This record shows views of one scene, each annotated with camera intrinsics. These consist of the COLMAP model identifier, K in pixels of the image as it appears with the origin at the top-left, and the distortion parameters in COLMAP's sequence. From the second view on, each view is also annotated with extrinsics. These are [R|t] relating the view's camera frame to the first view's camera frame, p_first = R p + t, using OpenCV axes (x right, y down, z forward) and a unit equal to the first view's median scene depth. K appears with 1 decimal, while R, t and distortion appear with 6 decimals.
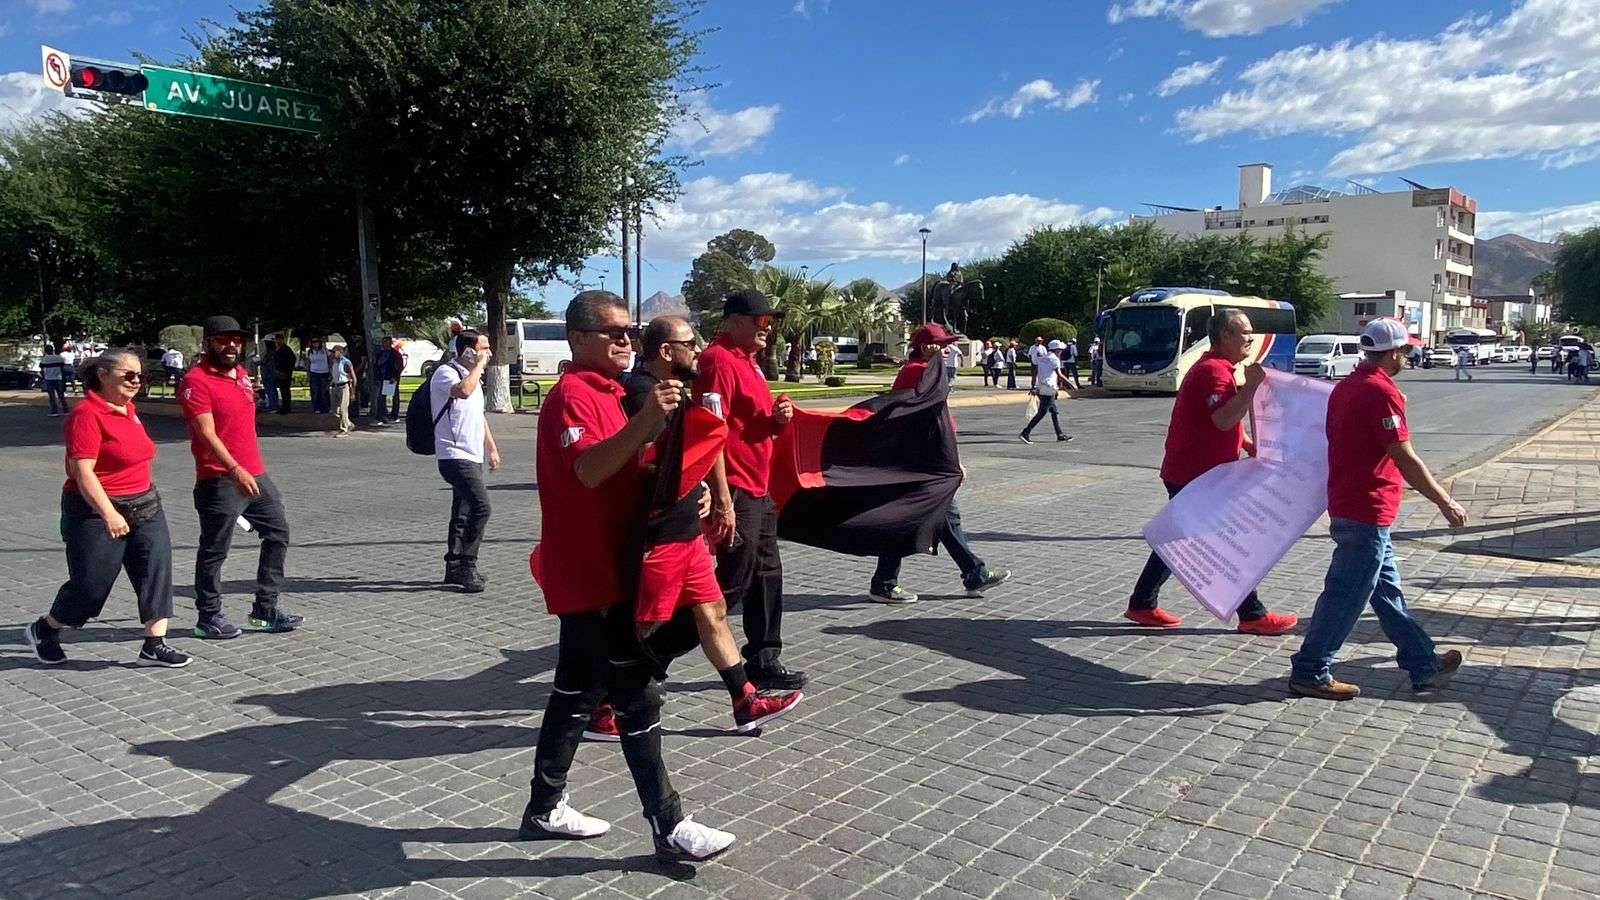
lens RADIAL K [[1076.0, 0, 762.8], [0, 1076.0, 474.7], [0, 0, 1]] dist [0.053222, -0.071114]
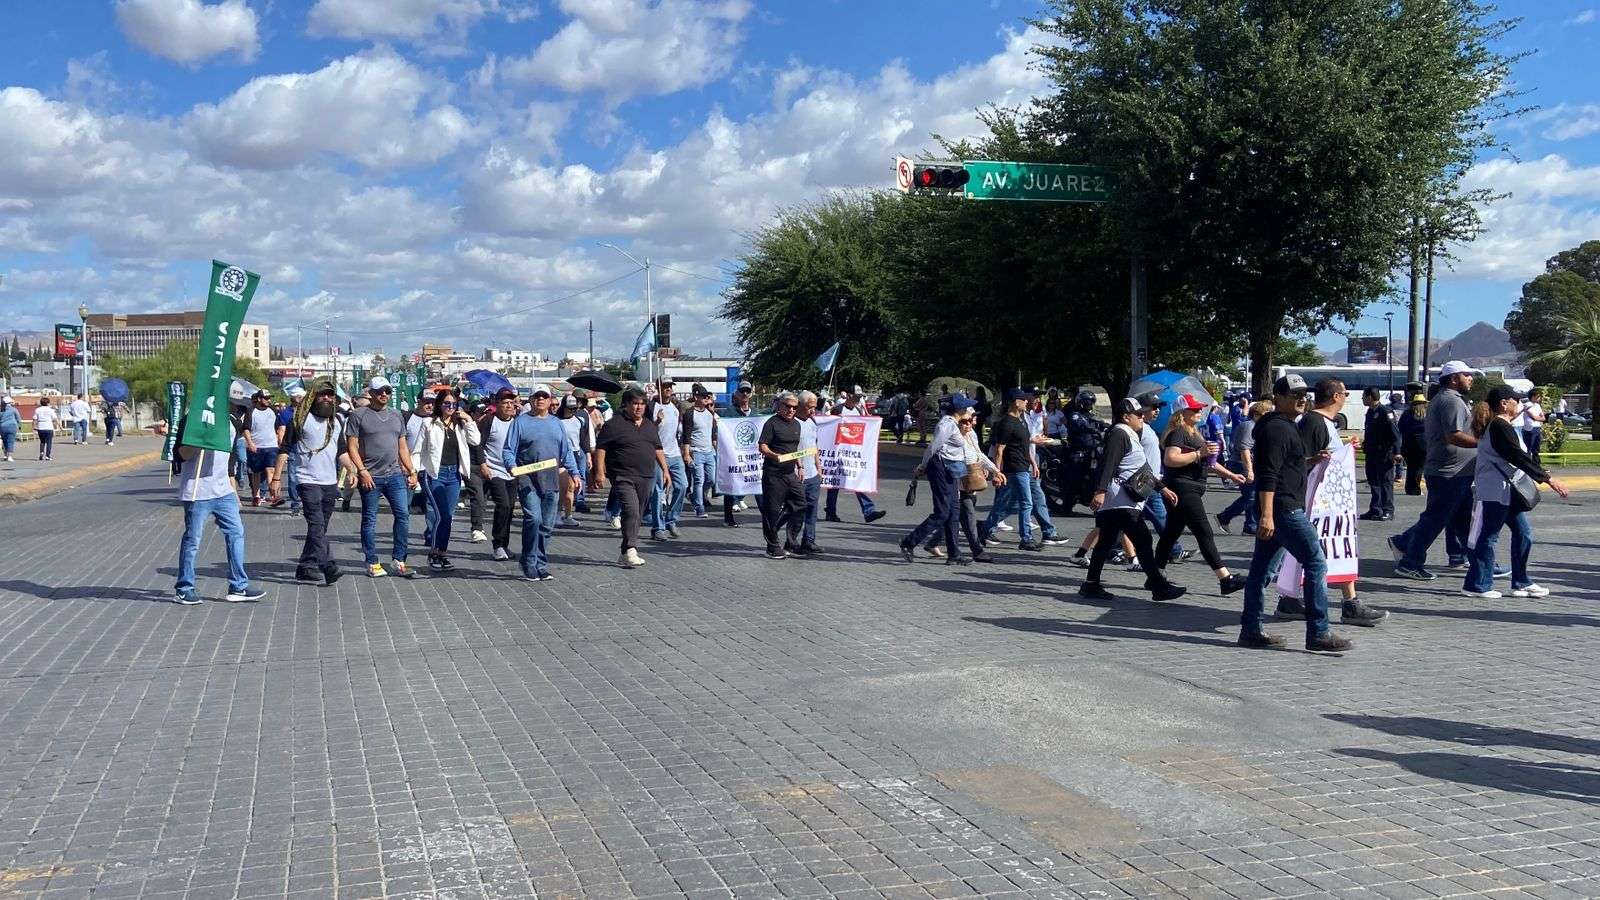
lens RADIAL K [[1690.6, 0, 661.2], [0, 1690.6, 479.1], [0, 0, 1]] dist [0.115803, -0.208996]
pose [[0.841778, 0.033629, -0.538776, 0.138307], [-0.070939, 0.996294, -0.048649, 0.070066], [0.535143, 0.079172, 0.841043, -0.607869]]
